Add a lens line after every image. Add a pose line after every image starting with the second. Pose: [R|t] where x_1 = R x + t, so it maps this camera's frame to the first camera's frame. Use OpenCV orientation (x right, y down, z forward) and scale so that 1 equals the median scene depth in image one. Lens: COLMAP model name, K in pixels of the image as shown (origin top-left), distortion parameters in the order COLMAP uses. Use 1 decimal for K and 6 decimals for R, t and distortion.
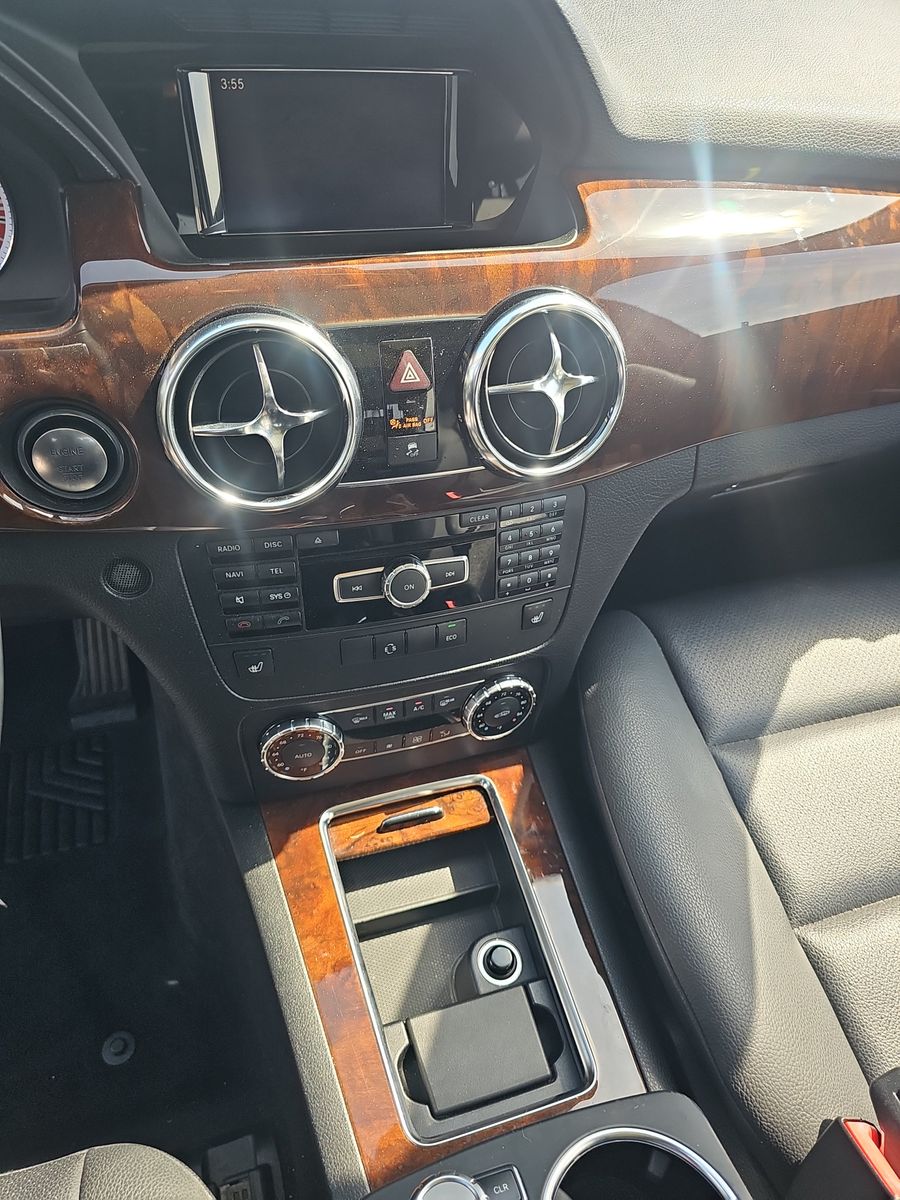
lens RADIAL K [[804.3, 0, 452.8], [0, 804.3, 599.9], [0, 0, 1]] dist [0.006081, -0.008194]
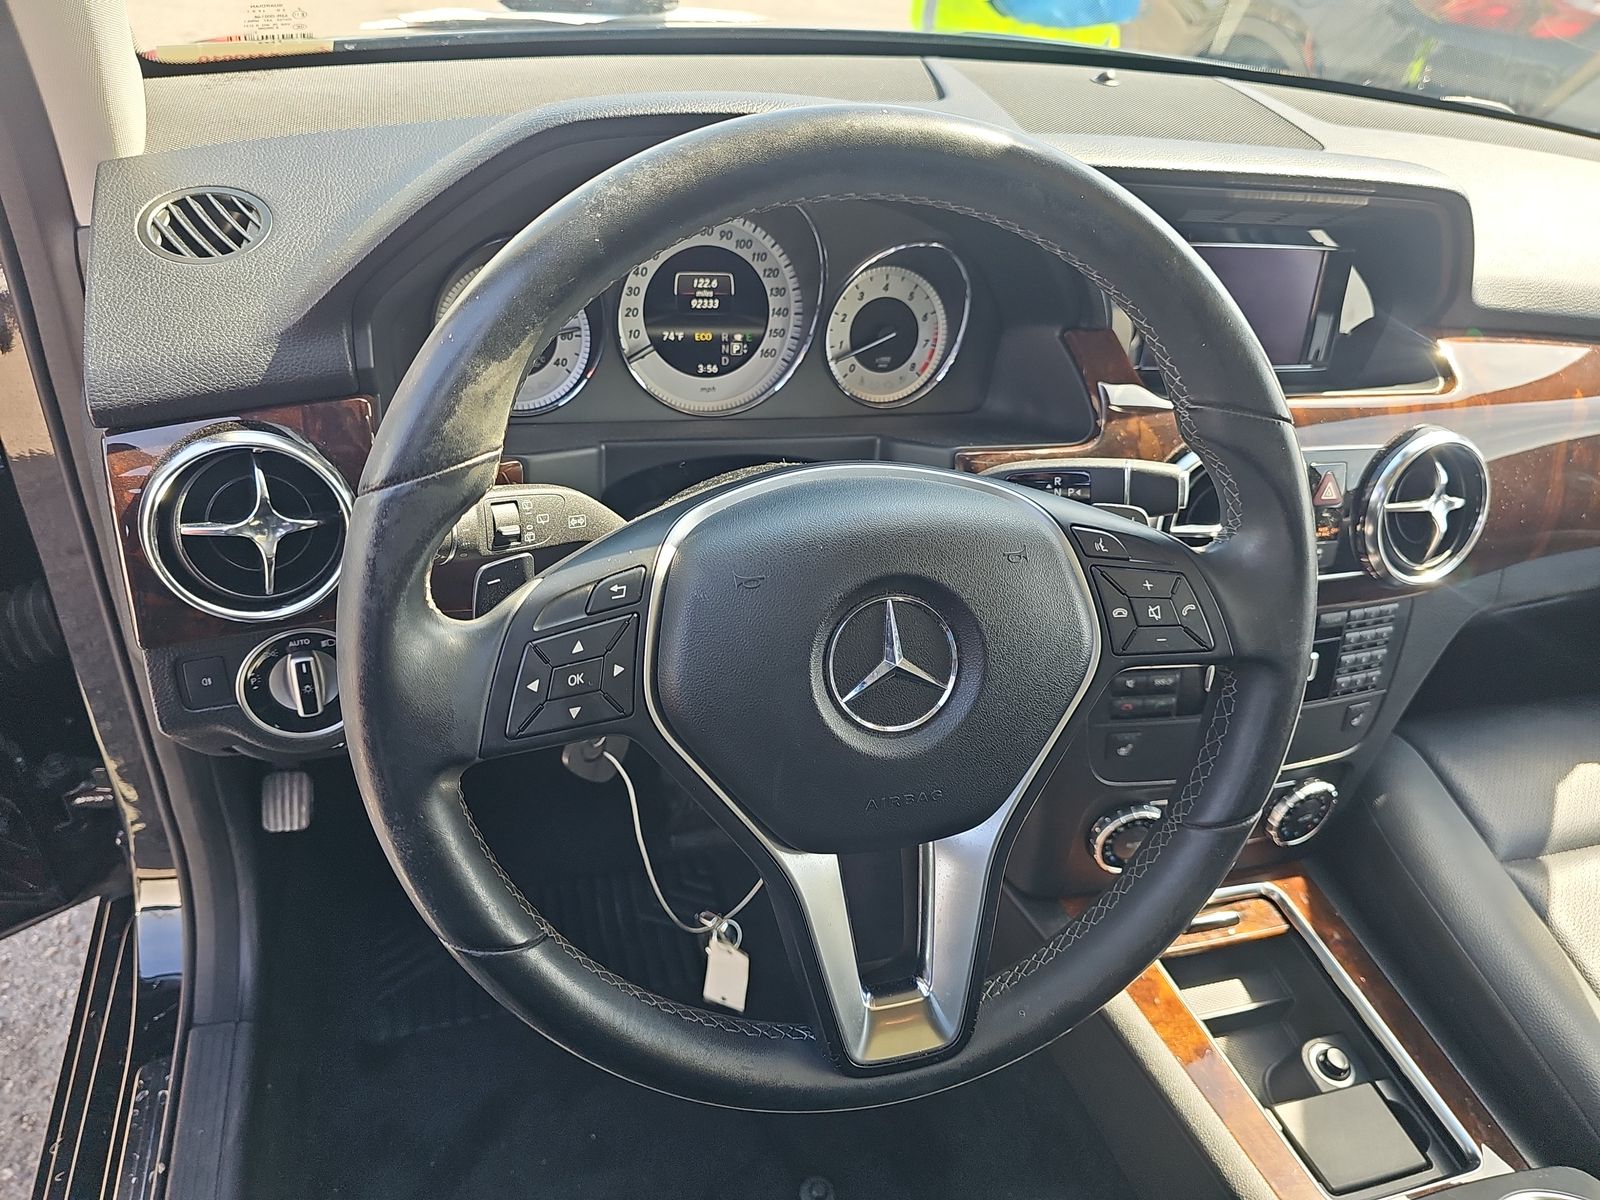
lens RADIAL K [[1072.5, 0, 790.4], [0, 1072.5, 607.3], [0, 0, 1]] dist [0.006081, -0.008194]
pose [[0.999158, 0.039074, 0.012546, -0.649402], [-0.036380, 0.984802, -0.169828, 0.141253], [-0.018992, 0.169229, 0.985394, -0.394306]]
